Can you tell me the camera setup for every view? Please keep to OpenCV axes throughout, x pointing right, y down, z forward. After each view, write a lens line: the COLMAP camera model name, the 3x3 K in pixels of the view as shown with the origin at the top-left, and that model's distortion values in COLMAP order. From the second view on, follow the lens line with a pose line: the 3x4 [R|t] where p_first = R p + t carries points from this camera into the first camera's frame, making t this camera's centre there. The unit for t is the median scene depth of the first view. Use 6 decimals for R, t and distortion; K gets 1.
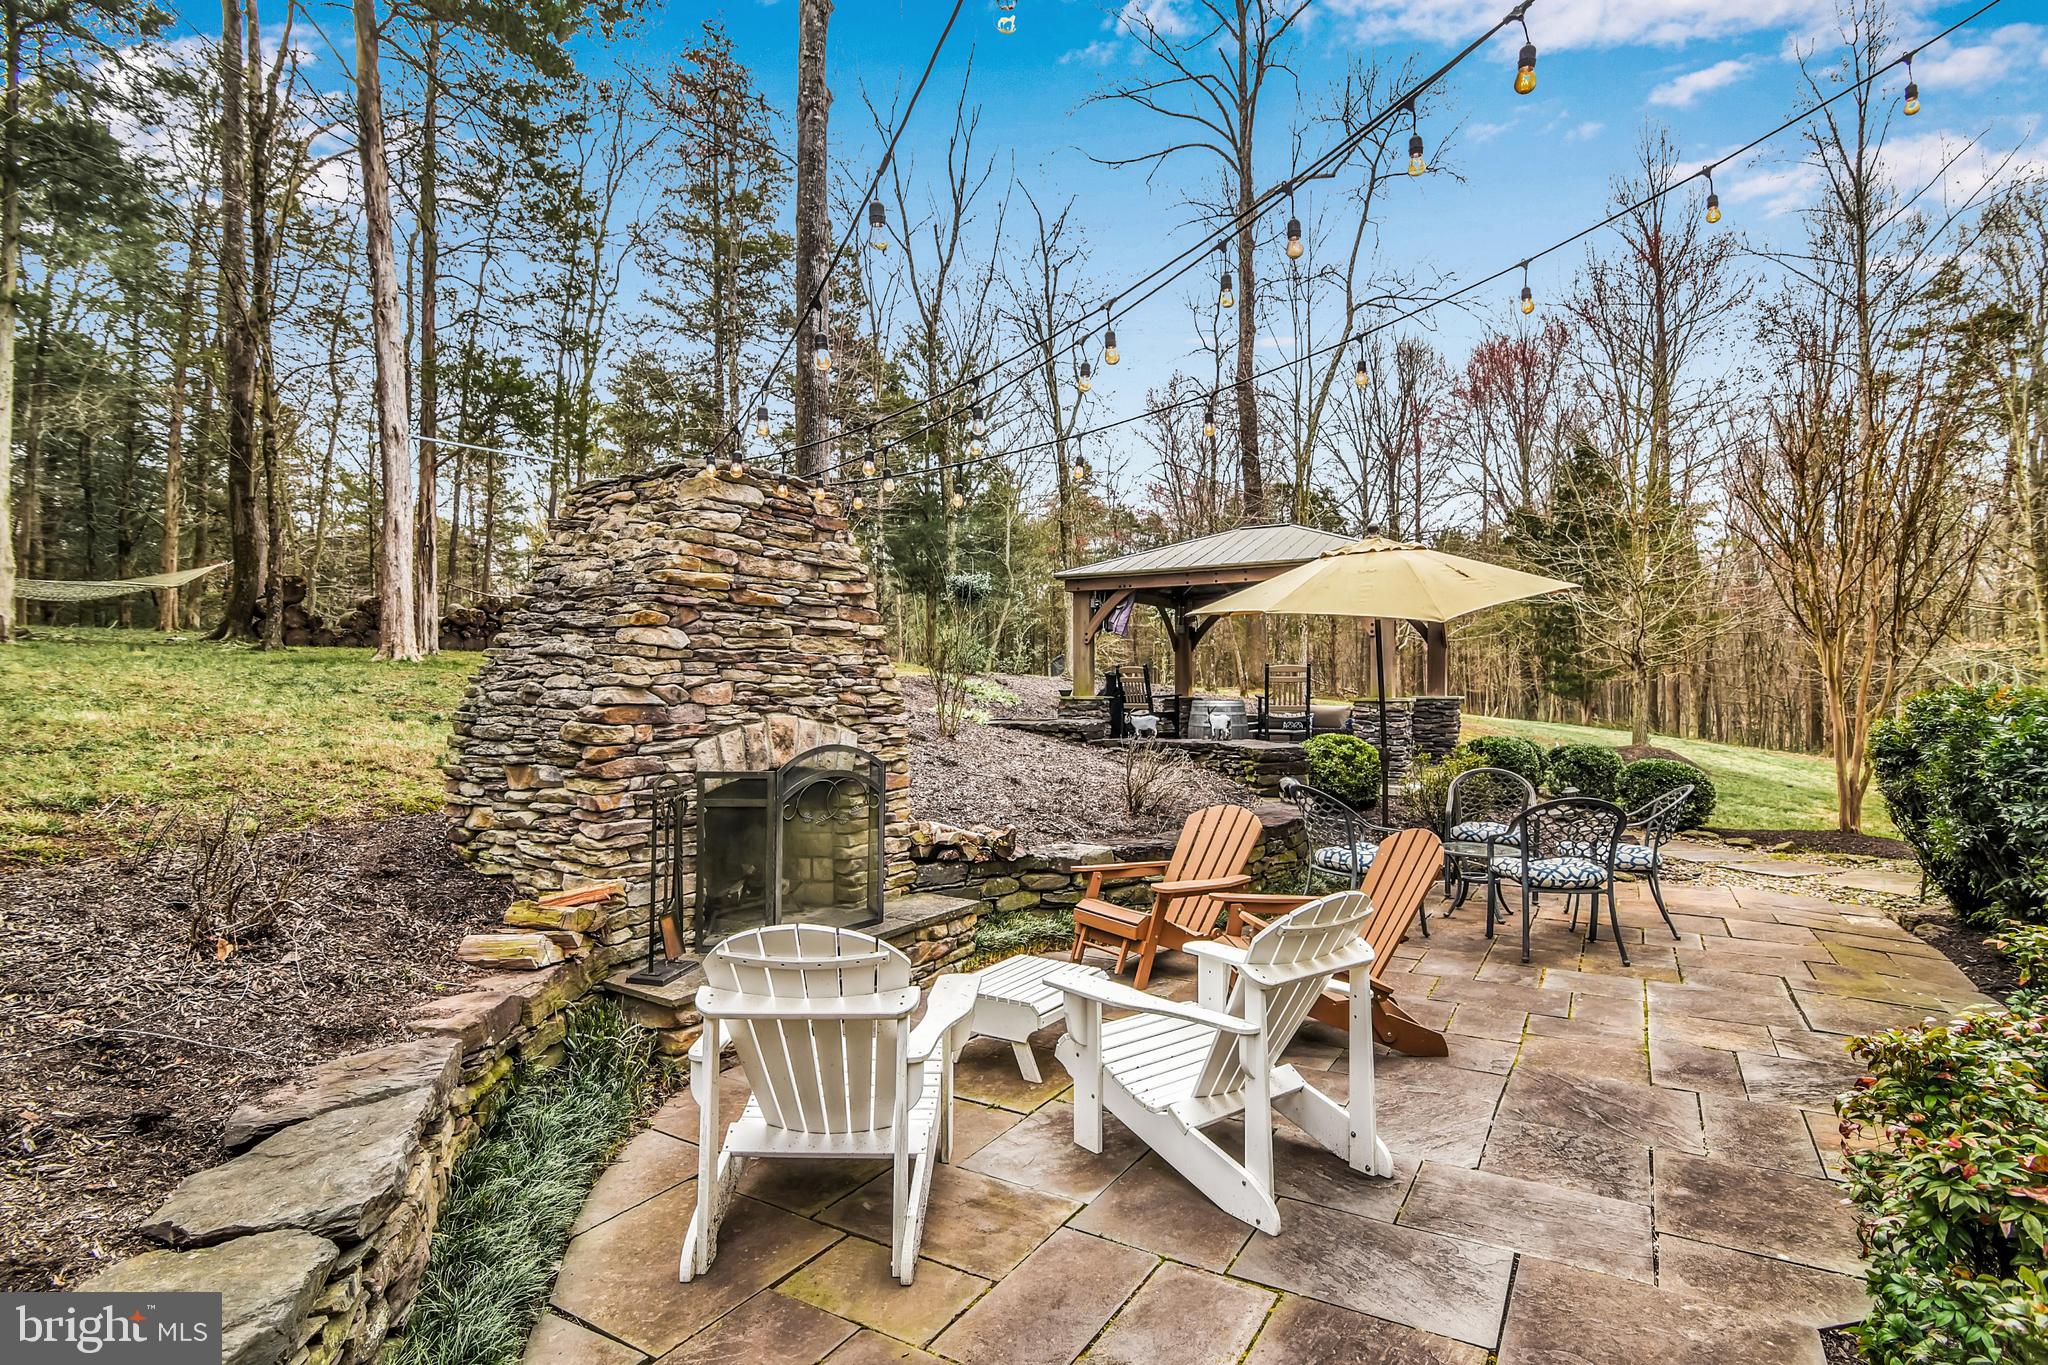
lens RADIAL K [[1017.1, 0, 1024.0], [0, 1017.1, 682.5], [0, 0, 1]] dist [-0.018050, -0.000418]
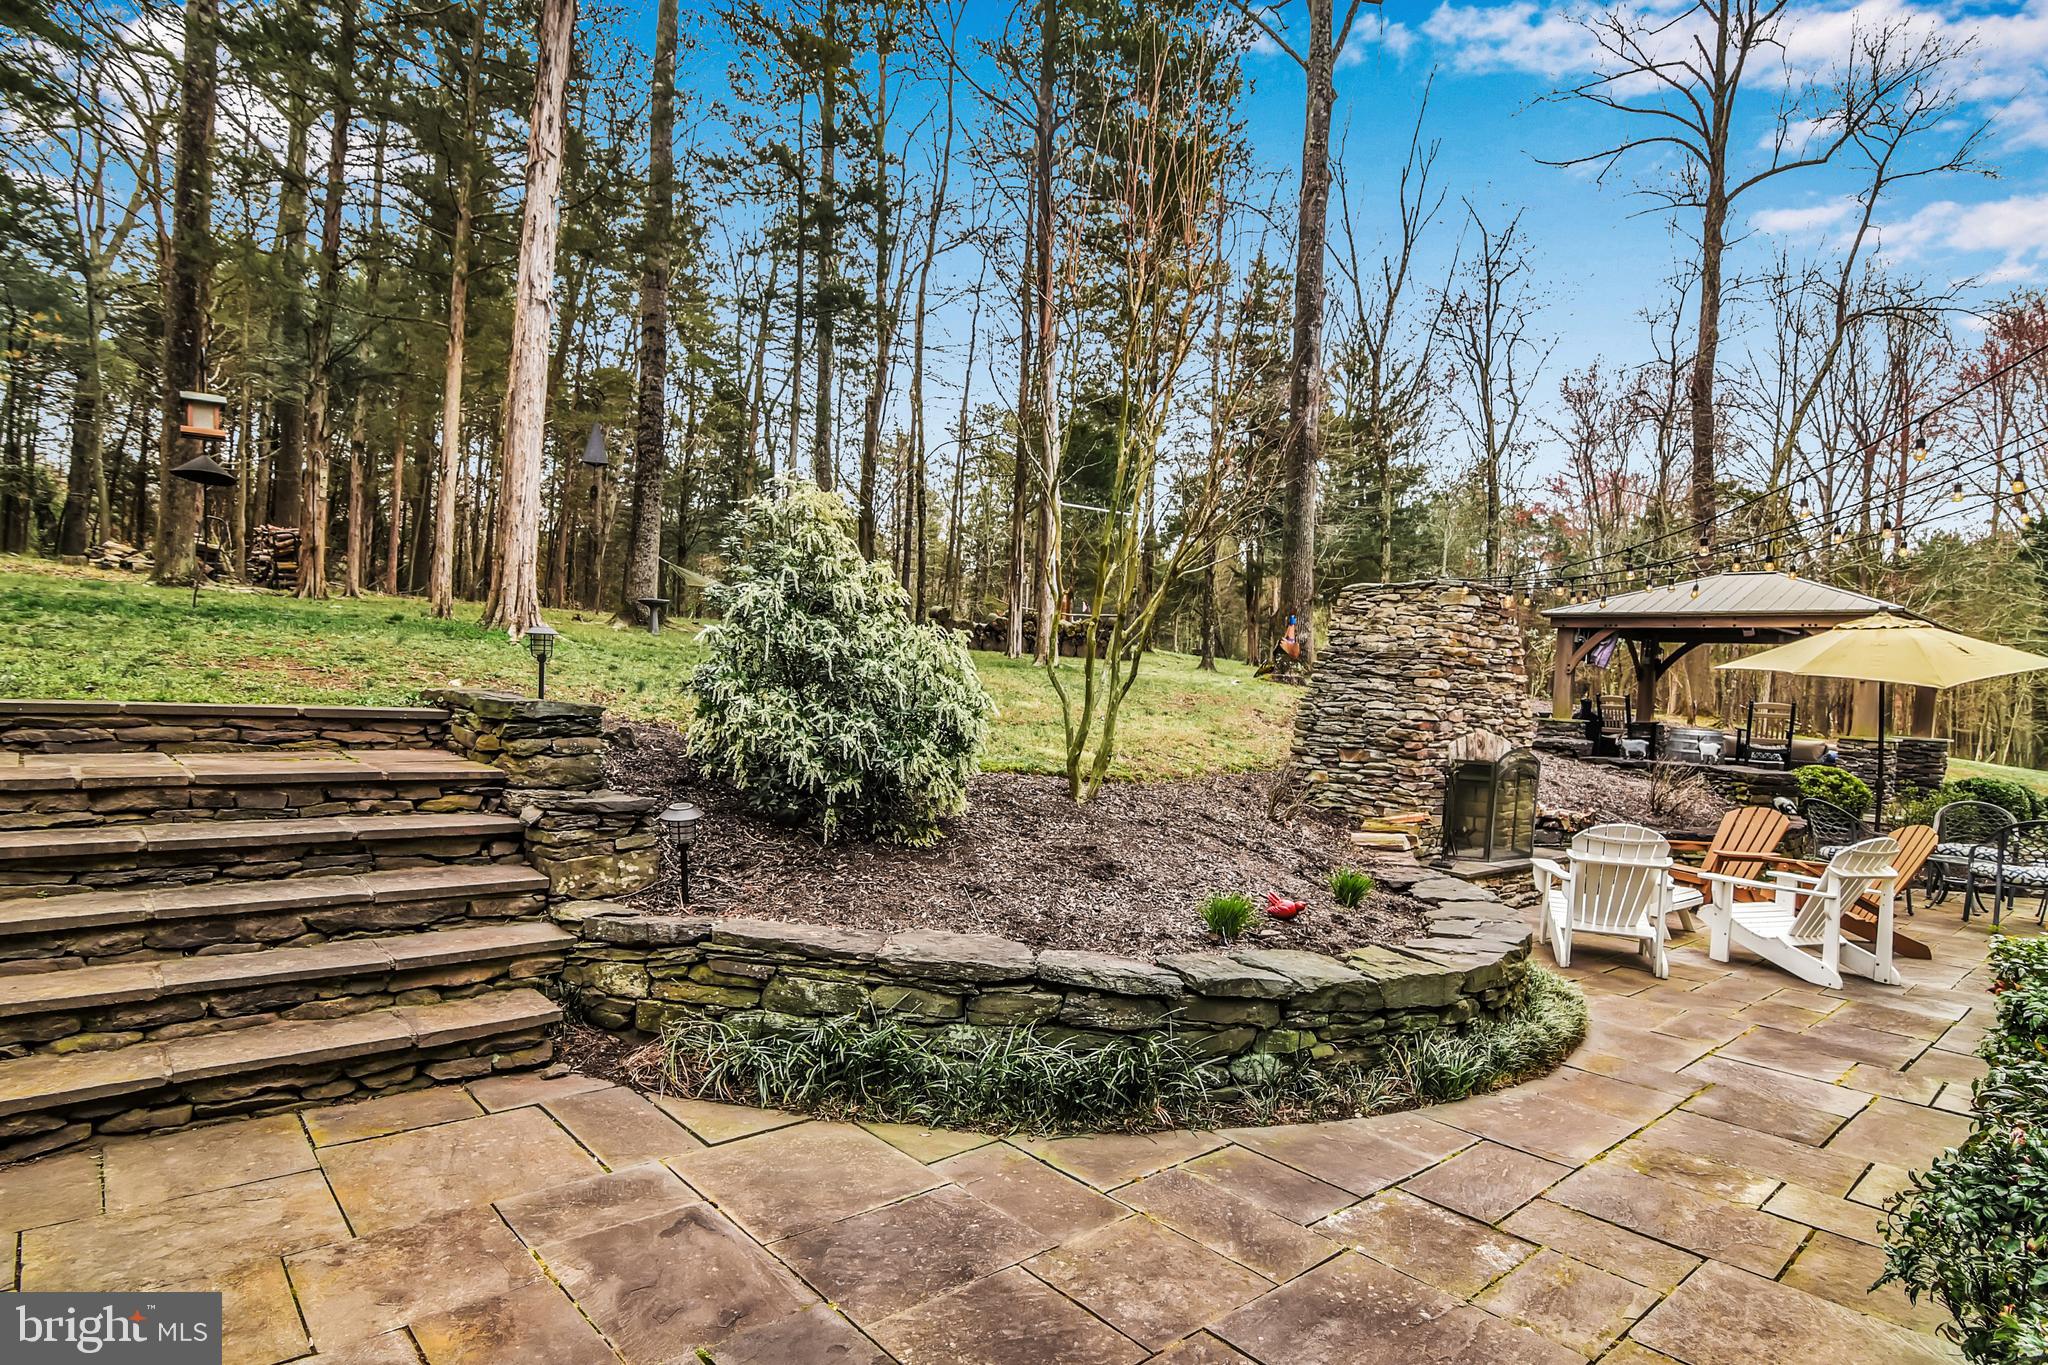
lens RADIAL K [[1092.7, 0, 1024.2], [0, 1092.7, 716.3], [0, 0, 1]] dist [-0.016688, -0.000424]
pose [[0.954399, 0.057397, -0.292965, -0.294157], [-0.047753, 0.998059, 0.039972, -0.017541], [0.294691, -0.024159, 0.955287, -0.651912]]
